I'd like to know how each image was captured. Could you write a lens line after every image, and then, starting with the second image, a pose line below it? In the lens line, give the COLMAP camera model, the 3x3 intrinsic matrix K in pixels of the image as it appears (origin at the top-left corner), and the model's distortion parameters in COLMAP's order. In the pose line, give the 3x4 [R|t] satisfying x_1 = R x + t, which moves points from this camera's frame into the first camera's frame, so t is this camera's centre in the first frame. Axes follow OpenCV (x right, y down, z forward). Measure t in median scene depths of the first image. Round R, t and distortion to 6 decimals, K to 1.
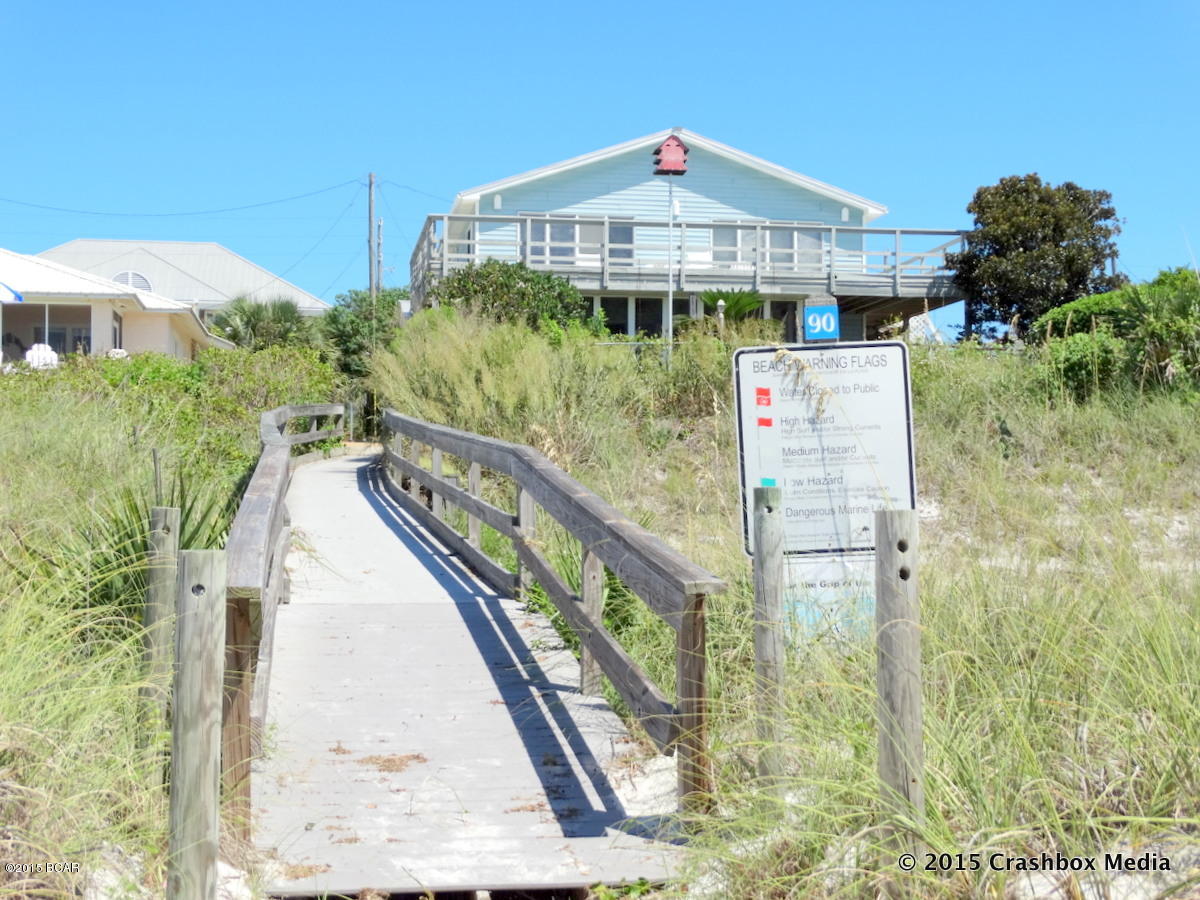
lens RADIAL K [[1485.8, 0, 598.2], [0, 1485.8, 451.2], [0, 0, 1]] dist [0.012362, 0.000000]
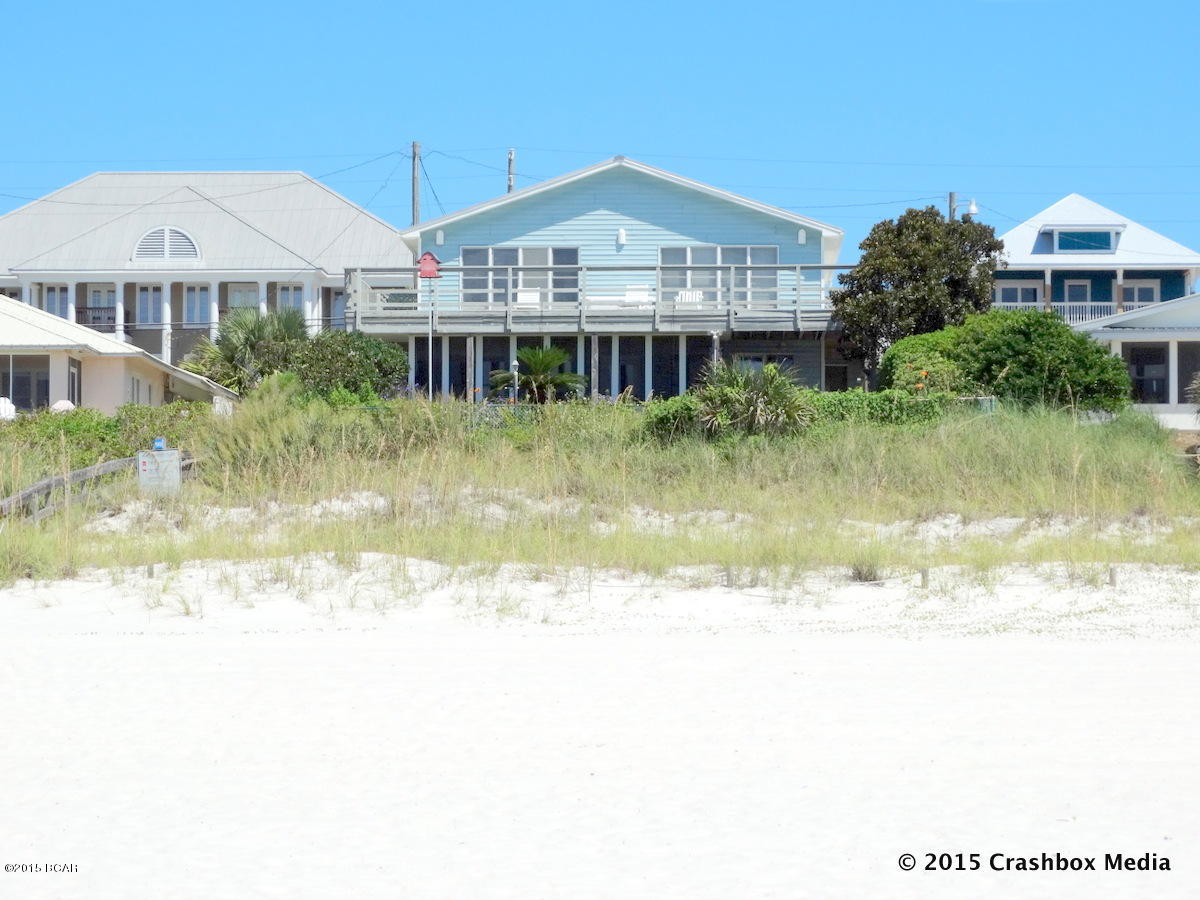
lens RADIAL K [[3623.3, 0, 600.0], [0, 3623.3, 451.2], [0, 0, 1]] dist [0.230147, 0.000000]
pose [[0.975807, -0.009858, -0.218409, 0.614676], [0.006799, 0.999868, -0.014754, 0.014426], [0.218526, 0.012912, 0.975746, -1.466900]]
